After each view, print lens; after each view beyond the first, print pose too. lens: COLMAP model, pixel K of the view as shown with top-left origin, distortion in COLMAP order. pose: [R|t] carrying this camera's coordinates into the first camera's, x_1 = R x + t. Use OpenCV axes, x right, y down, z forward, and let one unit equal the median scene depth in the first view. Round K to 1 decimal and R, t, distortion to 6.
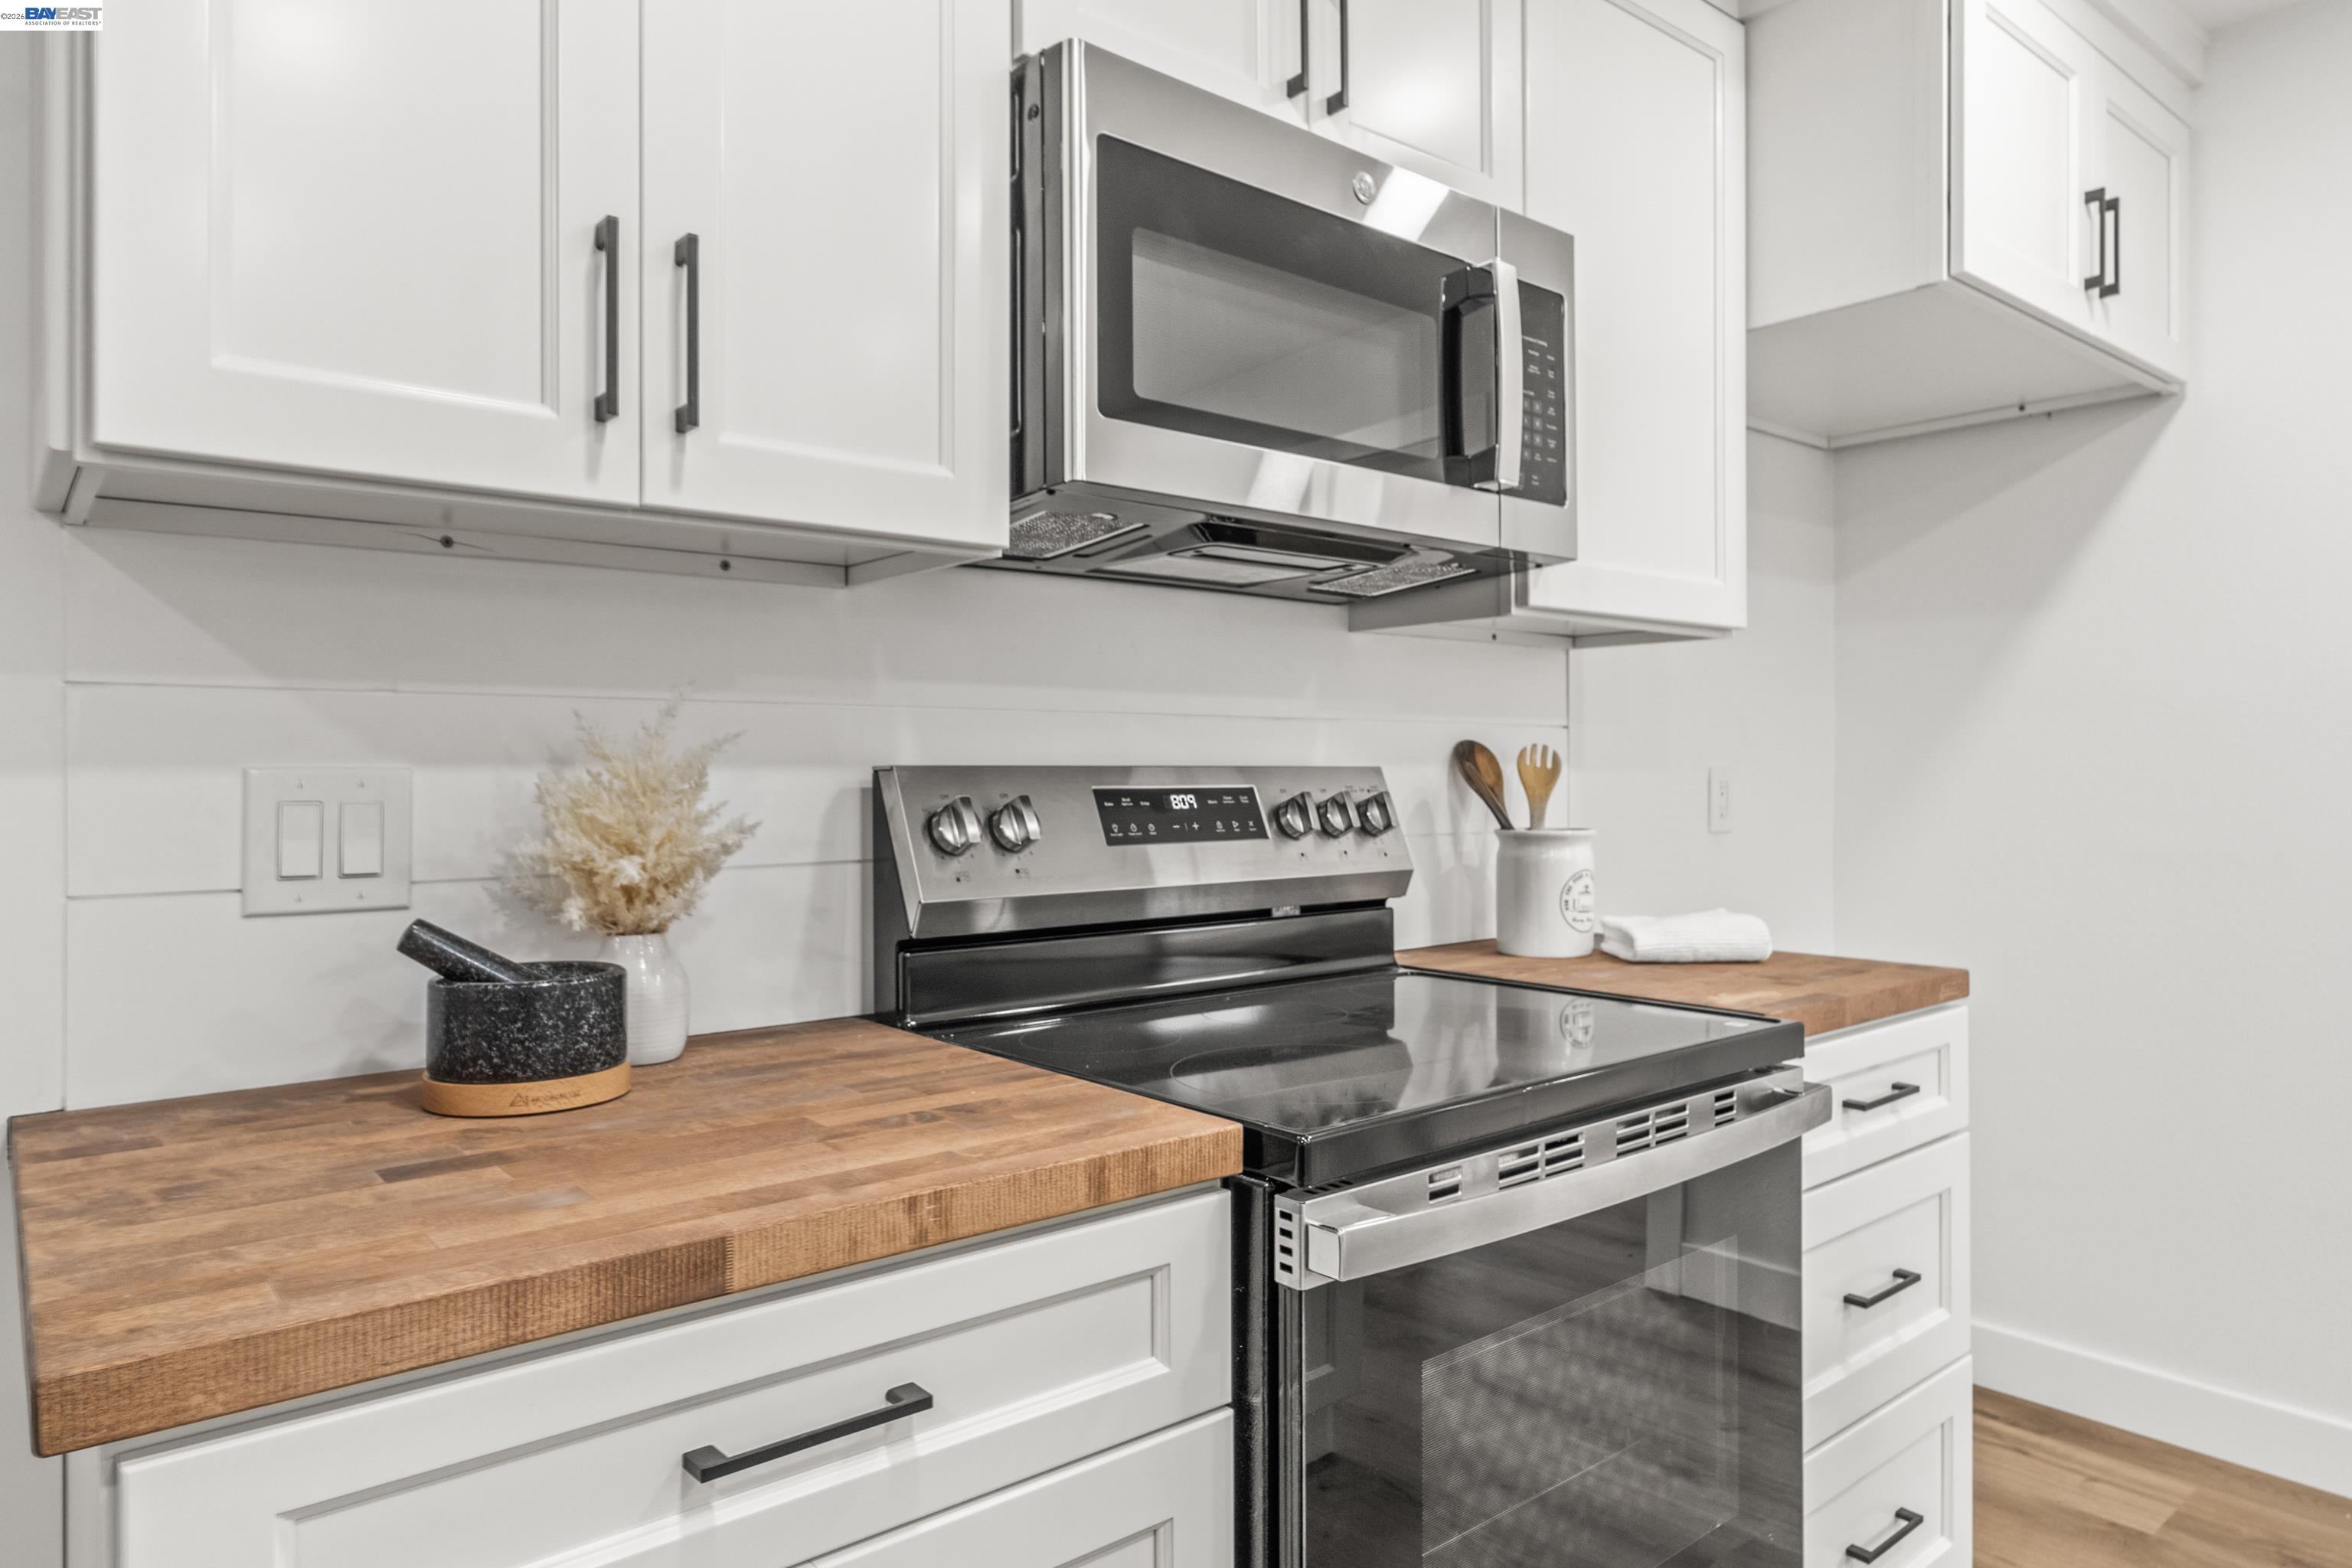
lens RADIAL K [[1455.7, 0, 1189.5], [0, 1455.7, 764.9], [0, 0, 1]] dist [-0.003833, 0.007469]
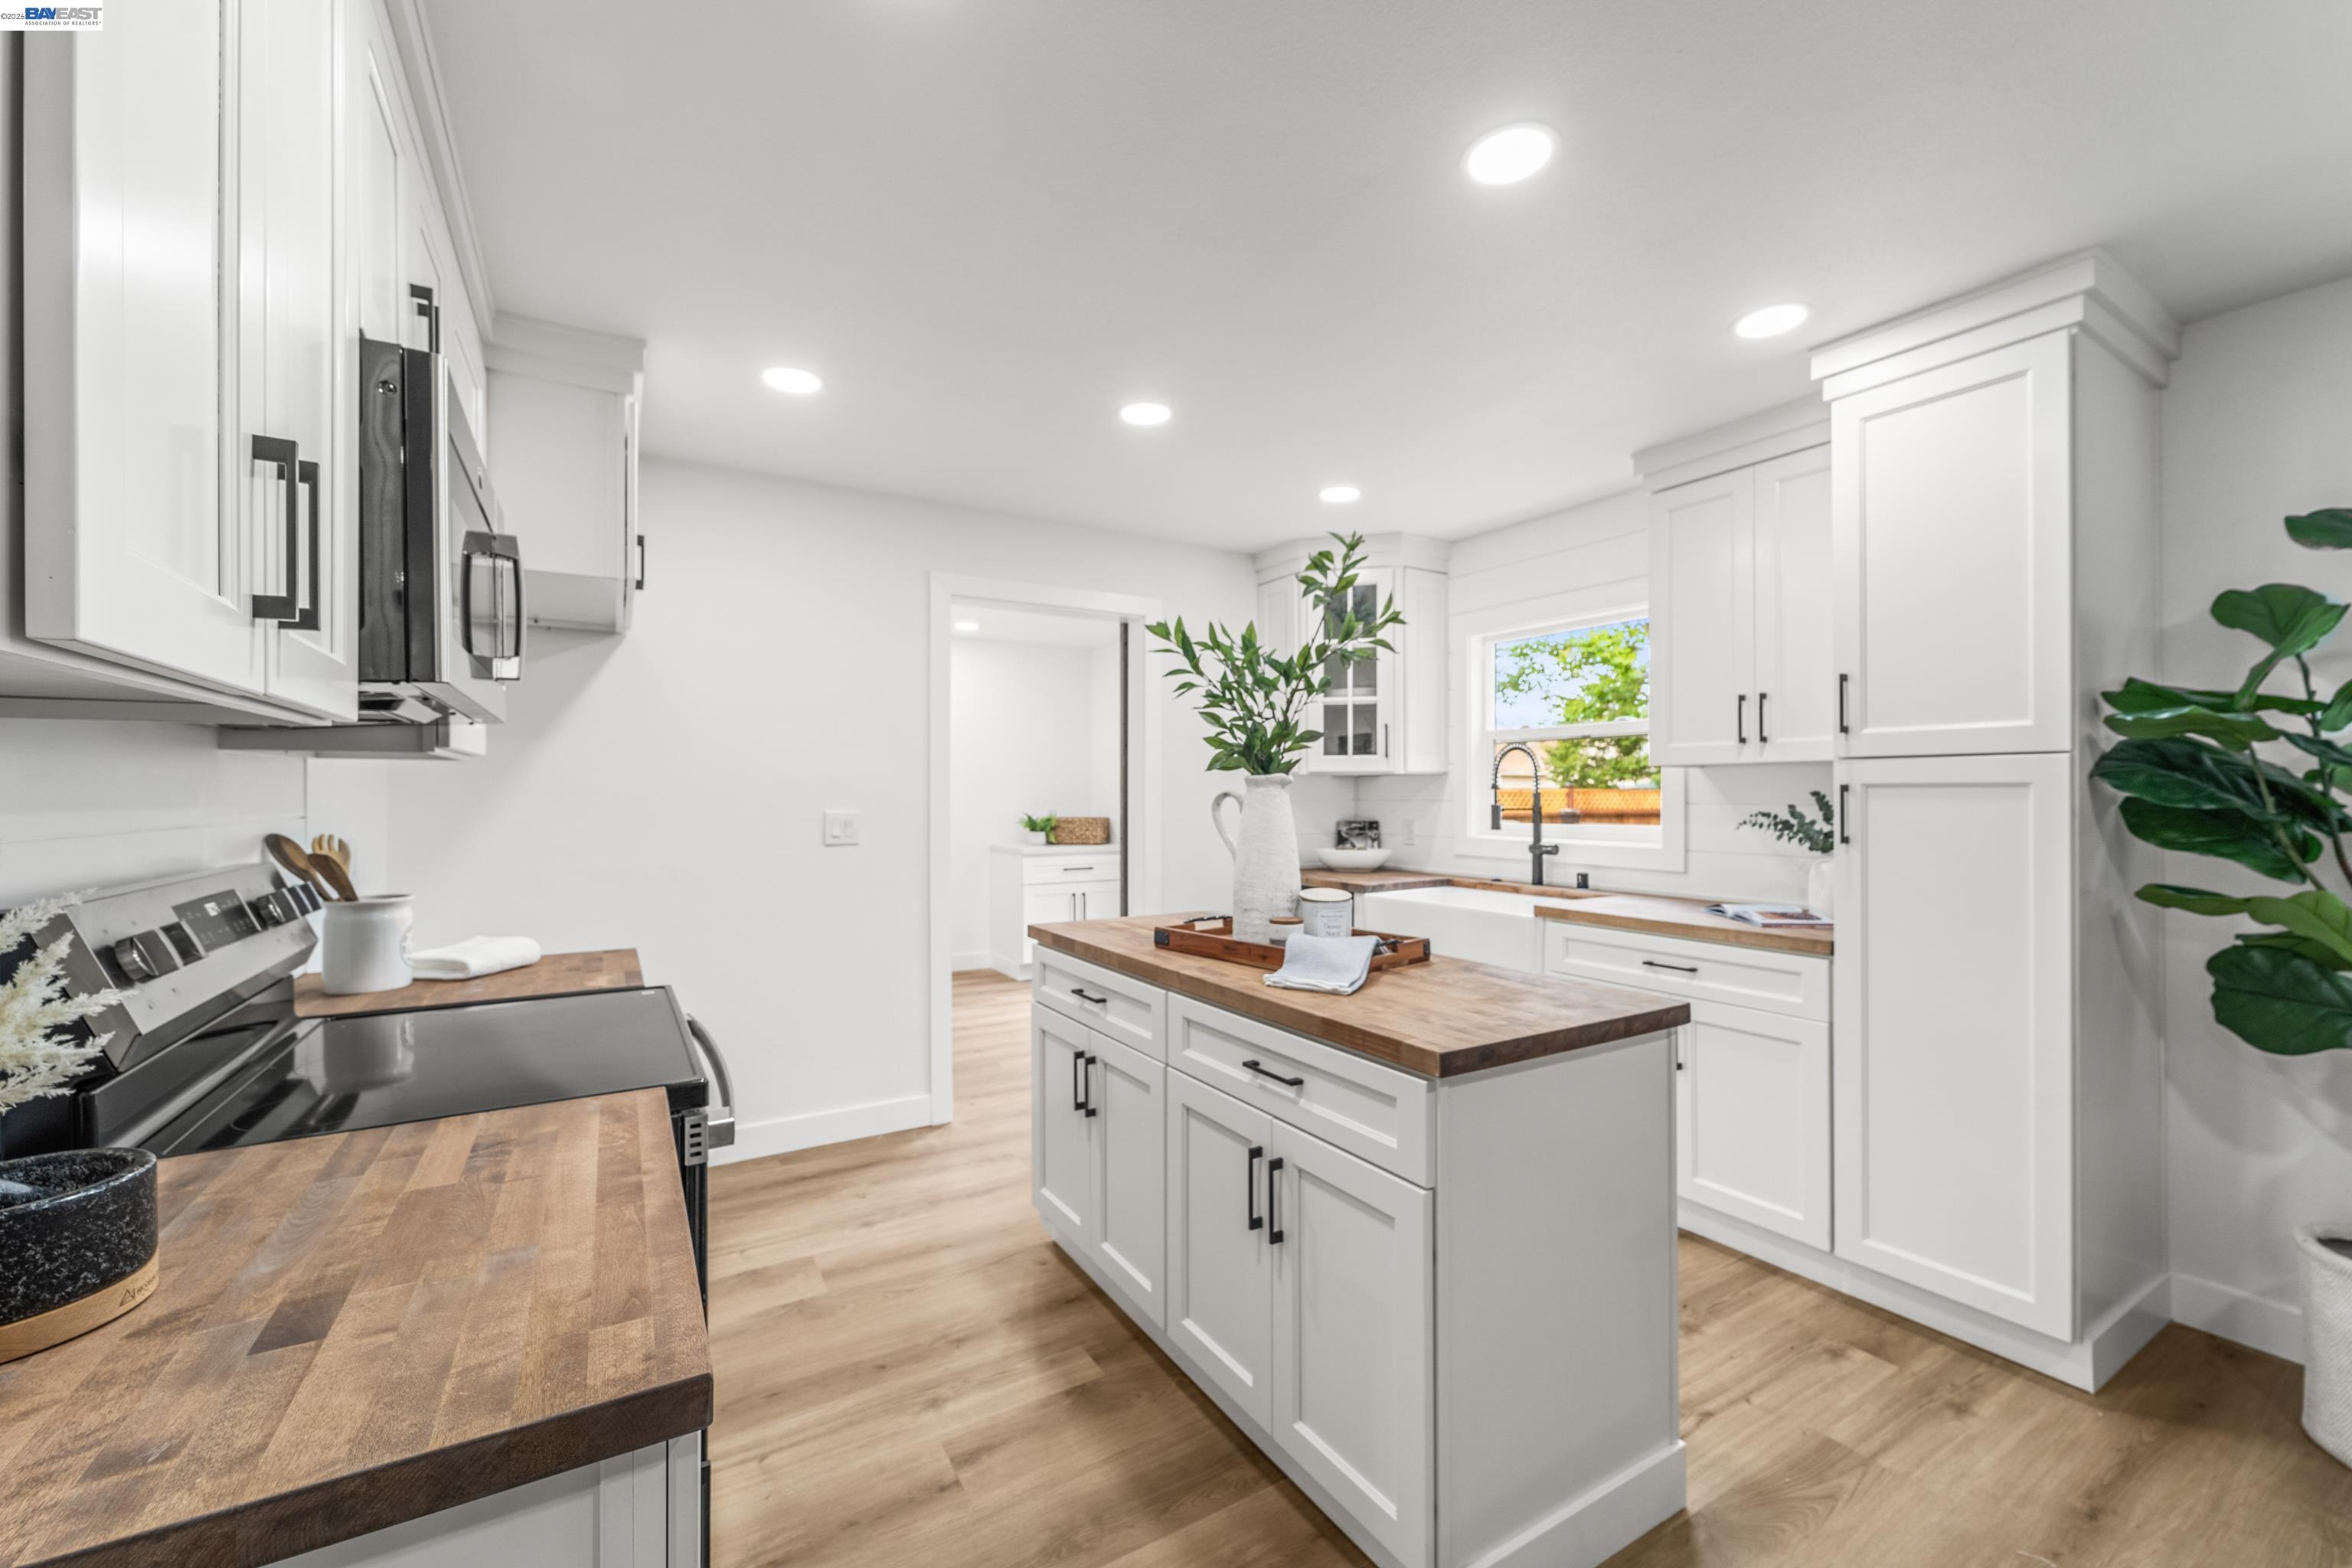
lens RADIAL K [[944.9, 0, 1167.5], [0, 944.9, 785.6], [0, 0, 1]] dist [0.000366, -0.001174]
pose [[0.156489, 0.008297, 0.987645, -0.719083], [-0.001644, 0.999966, -0.008140, -0.077755], [-0.987678, -0.000350, 0.156497, 0.160608]]
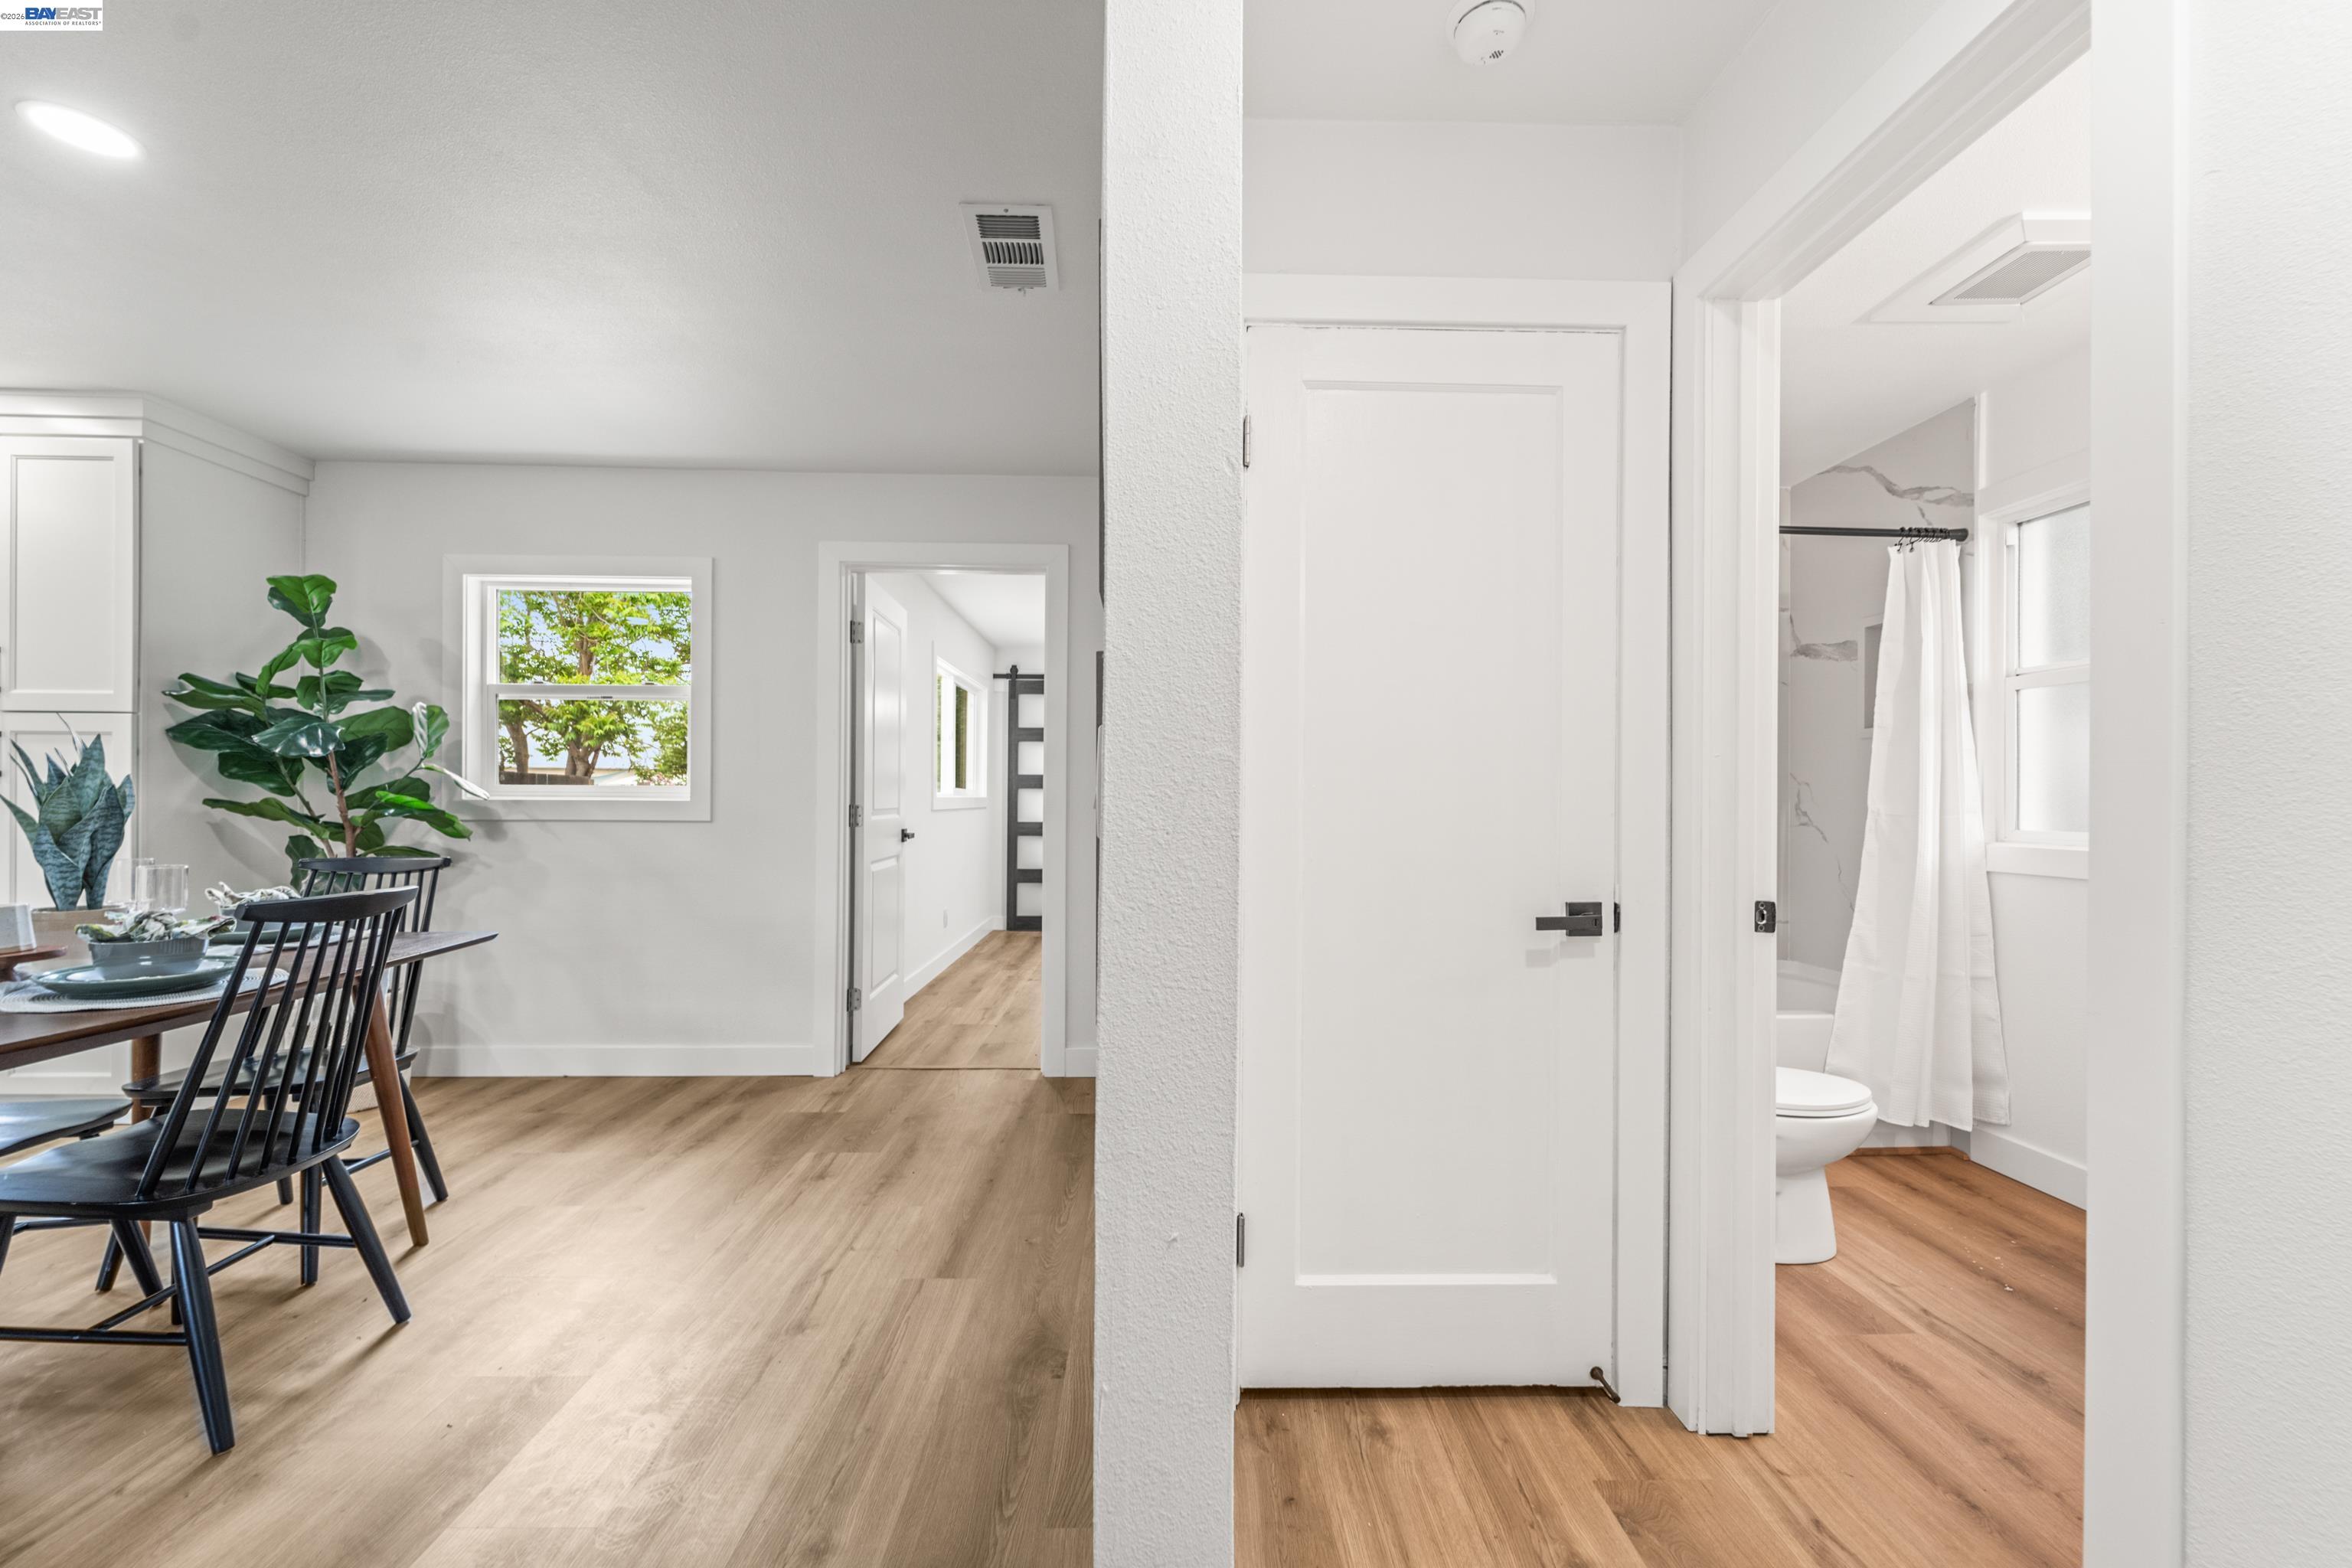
lens RADIAL K [[944.9, 0, 1177.5], [0, 944.9, 800.2], [0, 0, 1]] dist [0.000366, -0.001174]
pose [[-0.784270, -0.005702, 0.620394, -2.234489], [-0.007442, 0.999972, -0.000217, 0.033097], [-0.620375, -0.004787, -0.784291, -0.679429]]
